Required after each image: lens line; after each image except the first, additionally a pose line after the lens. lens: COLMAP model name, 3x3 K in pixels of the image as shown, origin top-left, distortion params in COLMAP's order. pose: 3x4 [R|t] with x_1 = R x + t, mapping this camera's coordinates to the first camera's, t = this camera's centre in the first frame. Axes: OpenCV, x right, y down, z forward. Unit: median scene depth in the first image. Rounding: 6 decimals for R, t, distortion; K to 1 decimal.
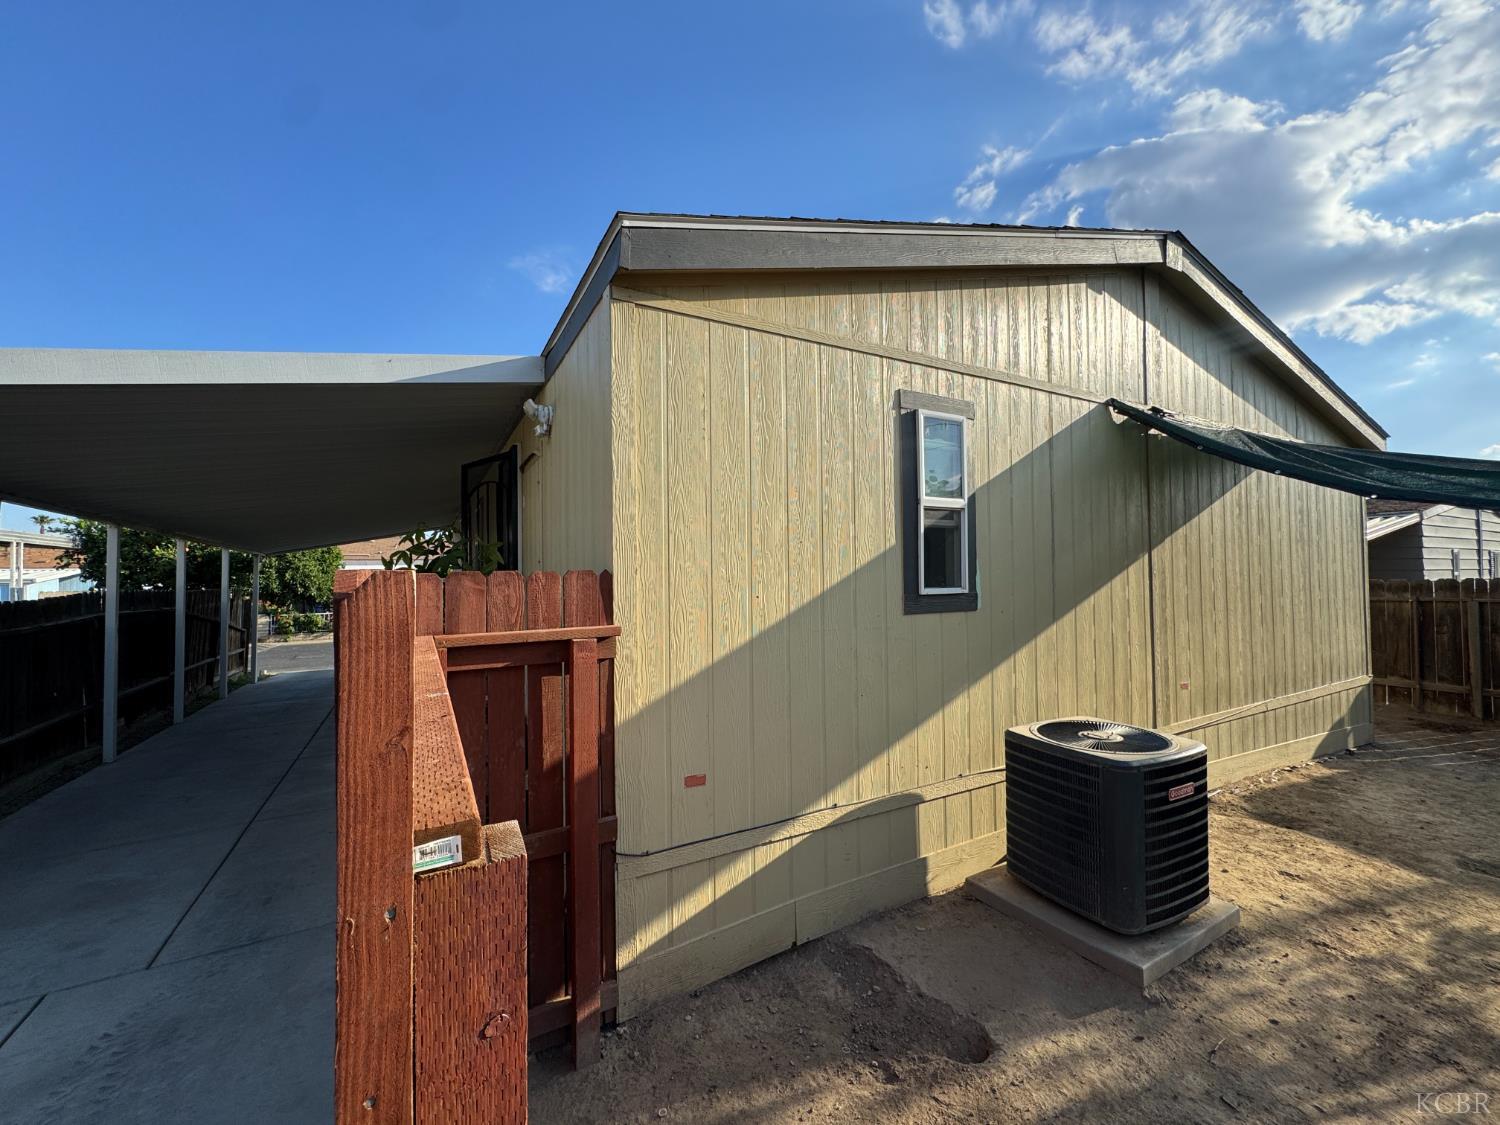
lens RADIAL K [[600.0, 0, 750.0], [0, 600.0, 562.5], [0, 0, 1]] dist [-0.004742, -0.000248]
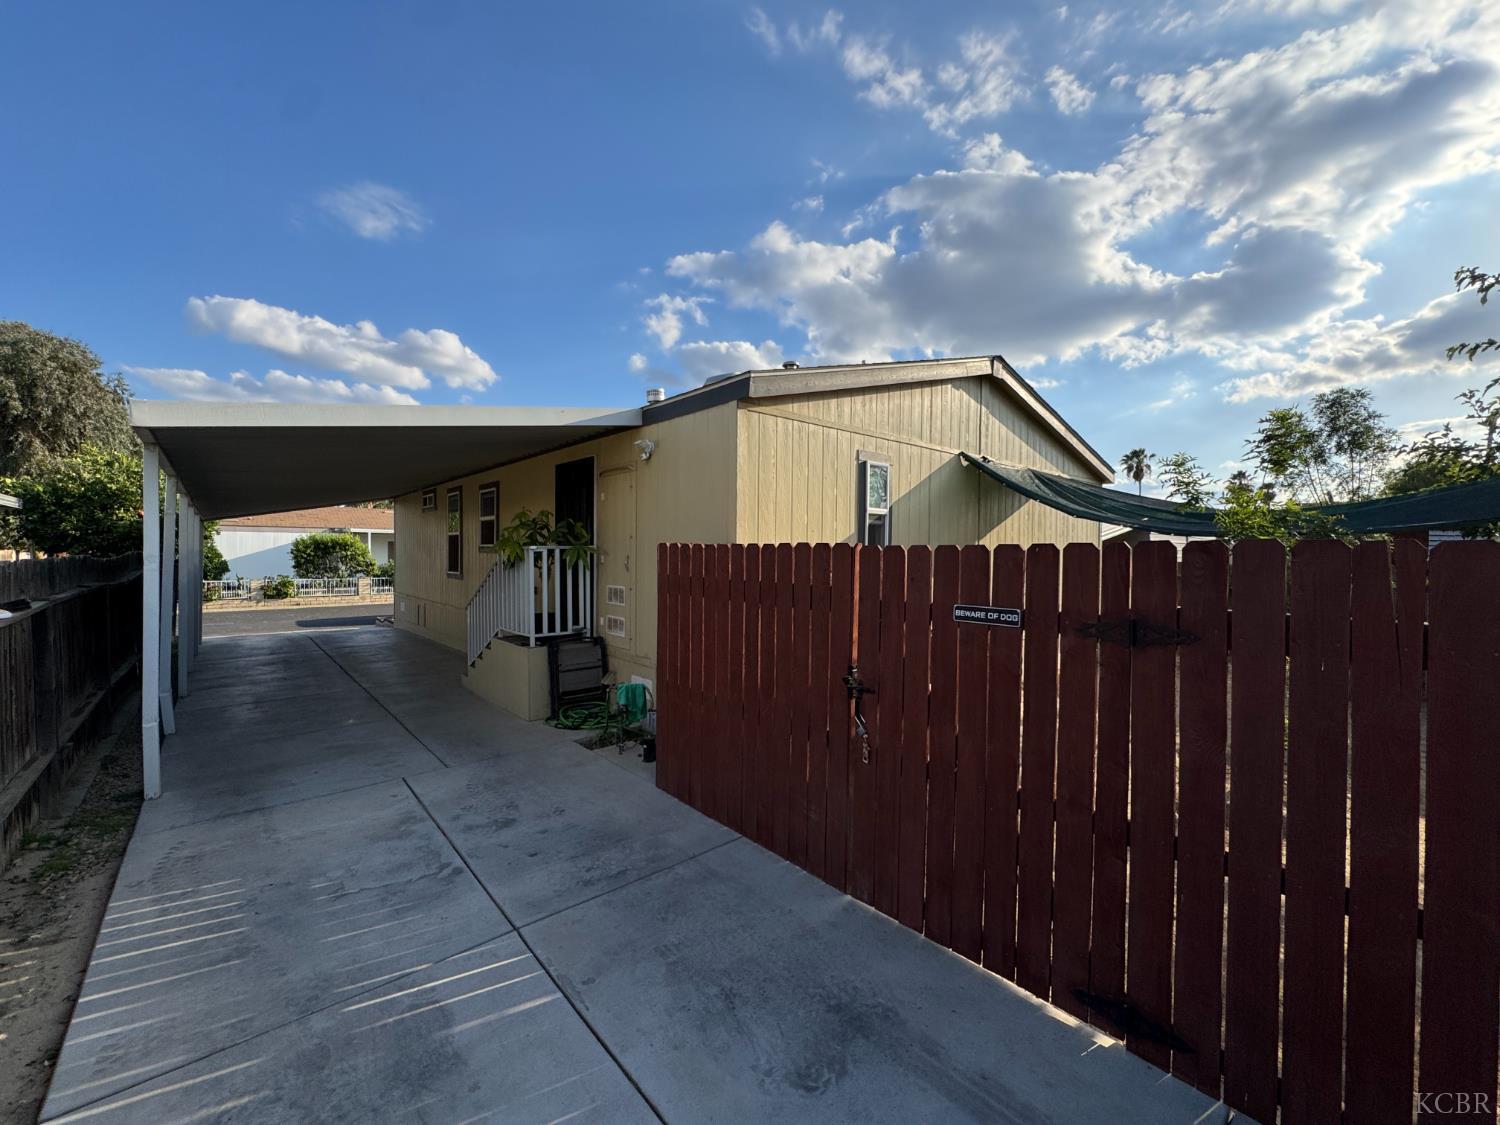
lens RADIAL K [[600.0, 0, 750.0], [0, 600.0, 562.5], [0, 0, 1]] dist [-0.004742, -0.000248]
pose [[0.977080, 0.016885, 0.212202, -0.519471], [-0.024316, 0.999177, 0.032458, 0.008955], [-0.211479, -0.036874, 0.976687, -0.838615]]
